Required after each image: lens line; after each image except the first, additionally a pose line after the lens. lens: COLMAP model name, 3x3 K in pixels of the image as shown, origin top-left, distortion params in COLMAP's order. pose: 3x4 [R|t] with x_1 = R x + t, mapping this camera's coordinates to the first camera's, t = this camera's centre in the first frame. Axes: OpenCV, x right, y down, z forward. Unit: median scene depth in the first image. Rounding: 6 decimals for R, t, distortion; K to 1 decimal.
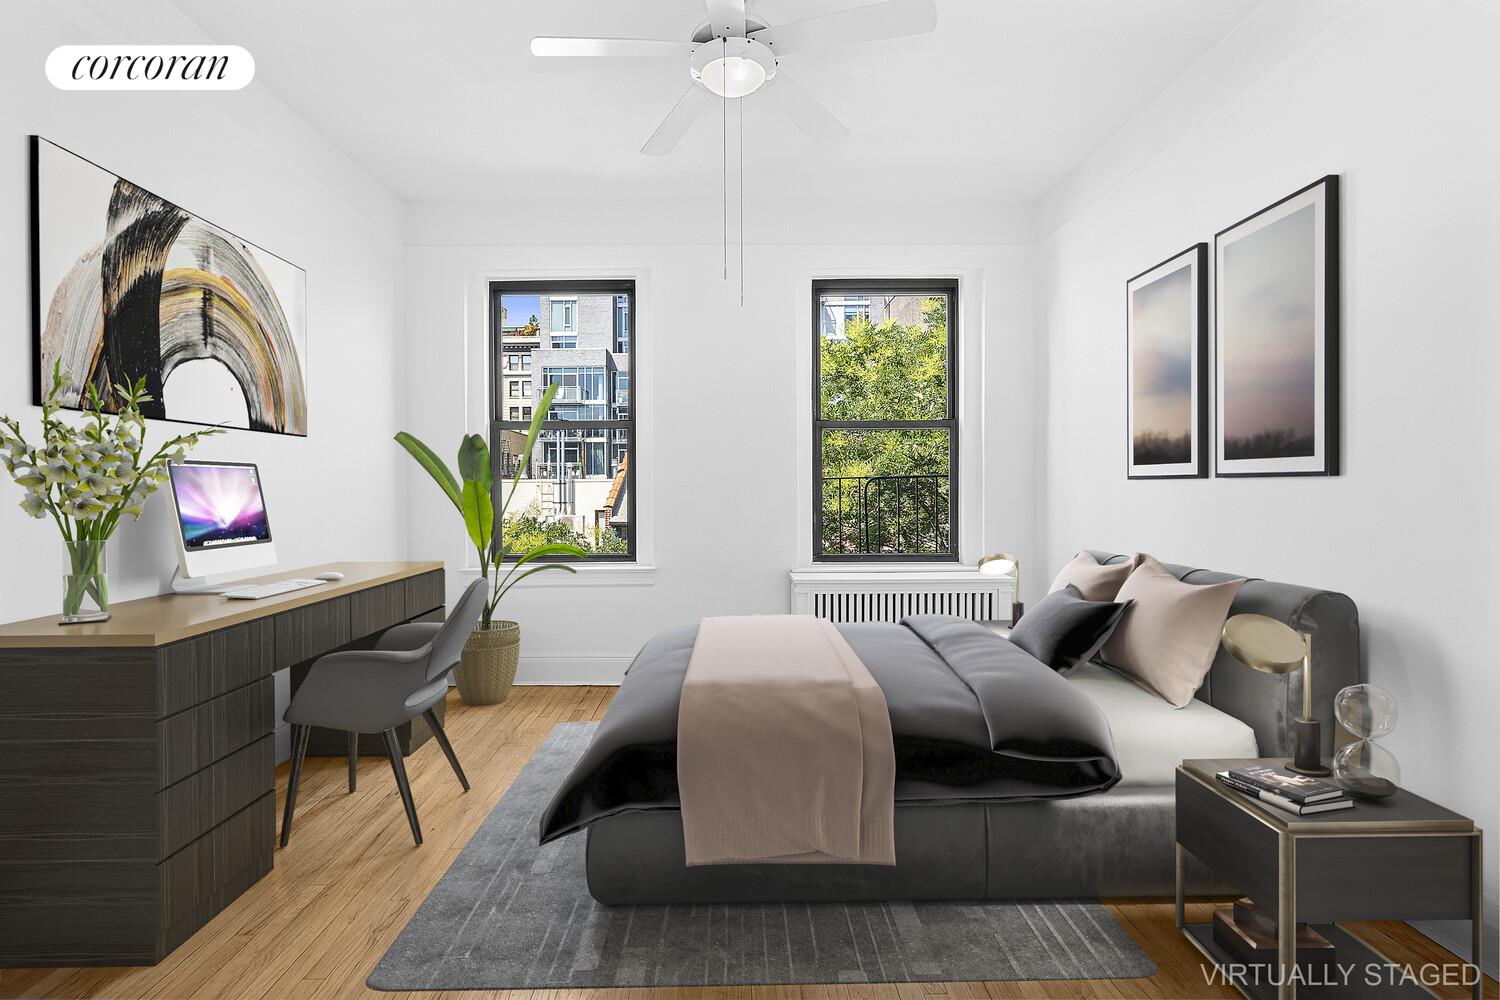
lens RADIAL K [[693.6, 0, 747.9], [0, 693.6, 497.5], [0, 0, 1]] dist [-0.000160, -0.000170]
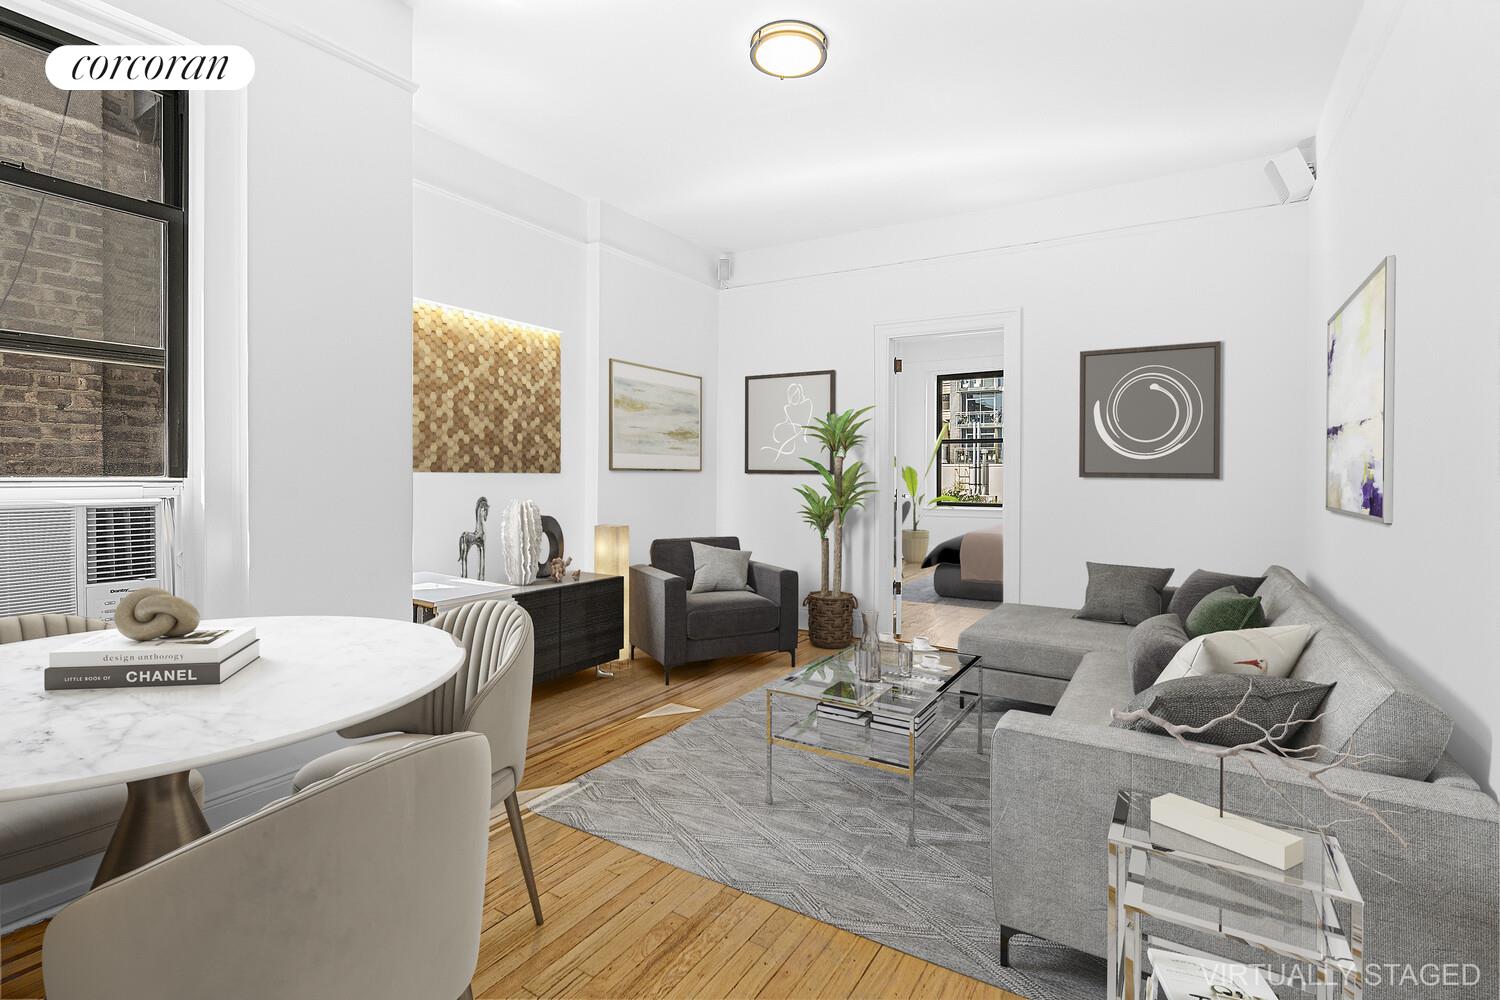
lens RADIAL K [[693.6, 0, 748.7], [0, 693.6, 493.1], [0, 0, 1]] dist [-0.000160, -0.000170]
pose [[0.830902, 0.011036, -0.556310, 0.038810], [-0.000308, 0.999812, 0.019374, -0.000018], [0.556419, -0.015927, 0.830749, -0.102142]]
